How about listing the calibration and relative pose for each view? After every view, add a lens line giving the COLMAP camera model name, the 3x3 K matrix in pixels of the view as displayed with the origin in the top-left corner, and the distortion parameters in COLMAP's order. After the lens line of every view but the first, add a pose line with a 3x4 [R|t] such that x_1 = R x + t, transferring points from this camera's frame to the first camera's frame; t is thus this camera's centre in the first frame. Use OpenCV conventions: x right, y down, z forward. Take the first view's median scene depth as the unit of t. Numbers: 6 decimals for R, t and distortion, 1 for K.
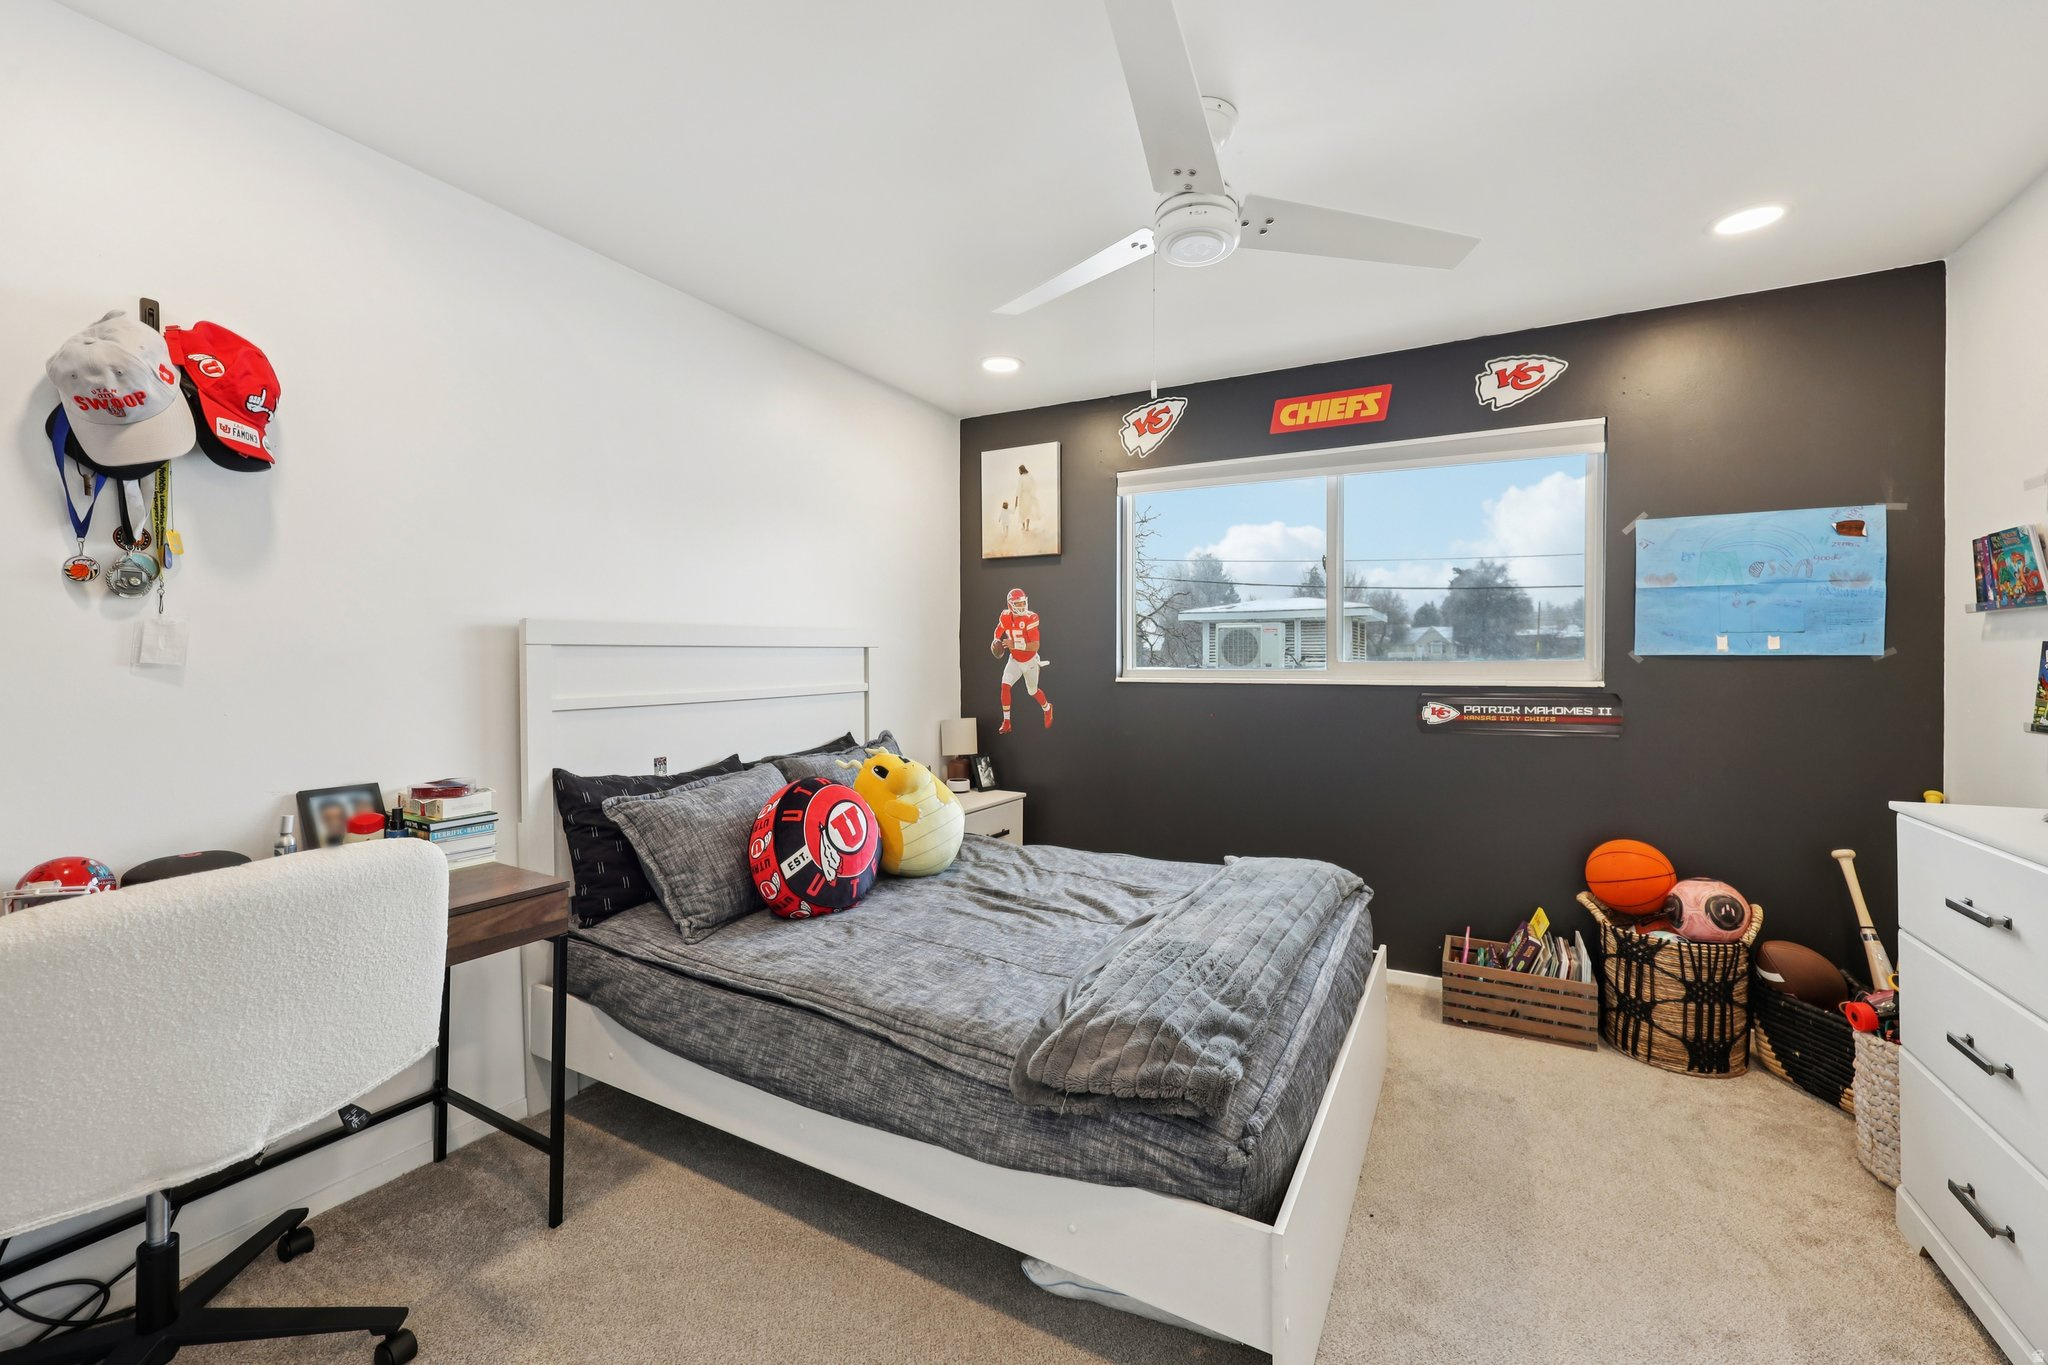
lens RADIAL K [[803.2, 0, 1021.9], [0, 803.2, 673.3], [0, 0, 1]] dist [0.002552, 0.000062]
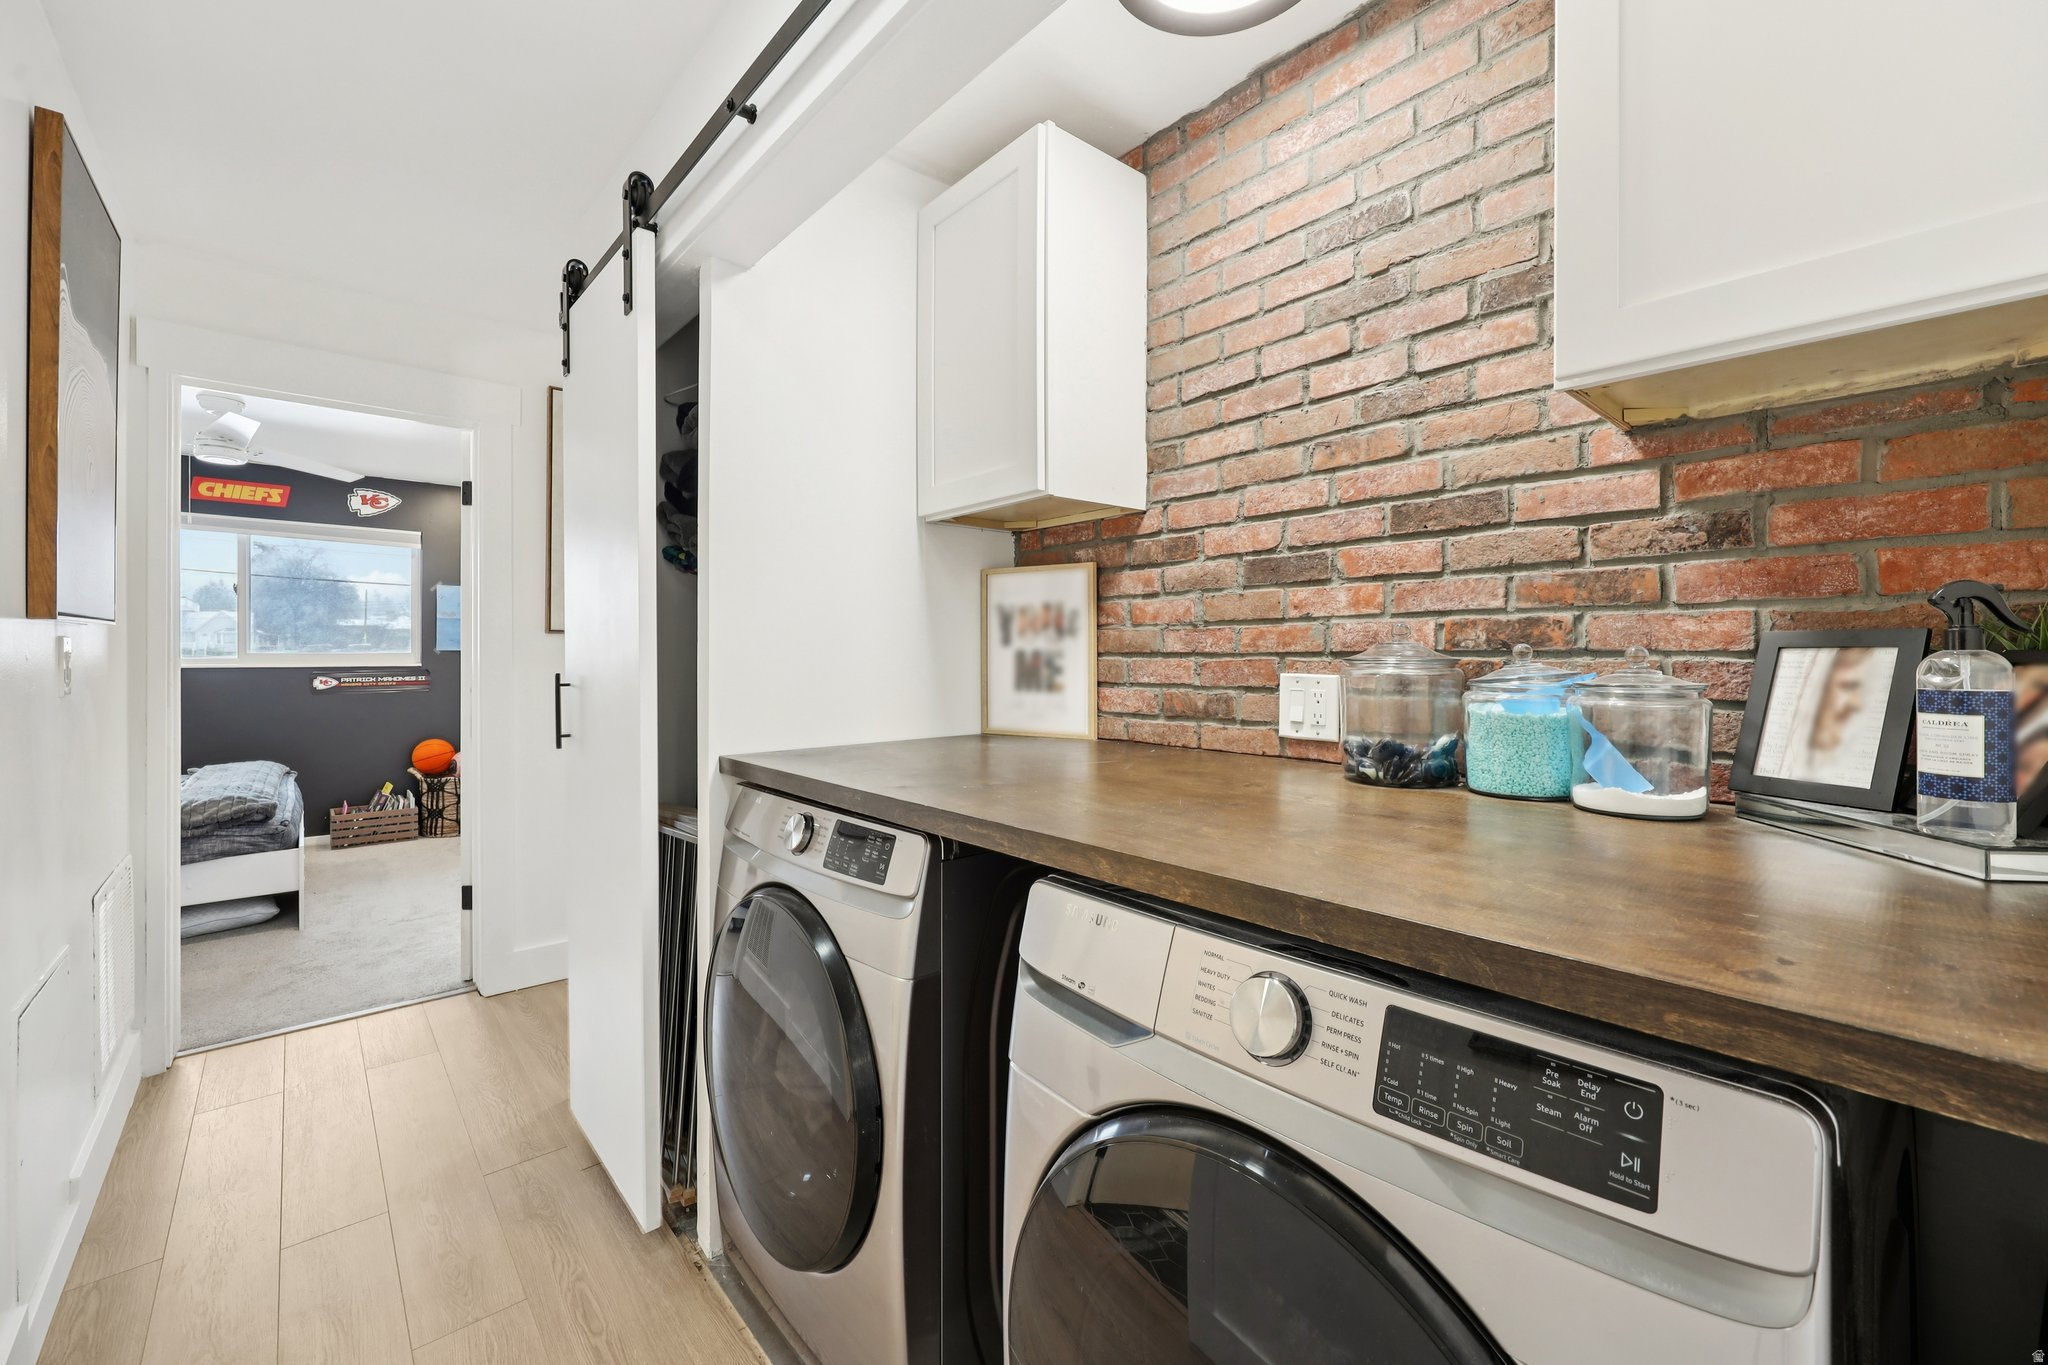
lens RADIAL K [[803.2, 0, 1030.4], [0, 803.2, 651.8], [0, 0, 1]] dist [0.002552, 0.000062]
pose [[0.303266, 0.005258, 0.952892, -0.728671], [0.011052, 0.999898, -0.009034, 0.016144], [-0.952842, 0.013271, 0.303177, -1.057635]]
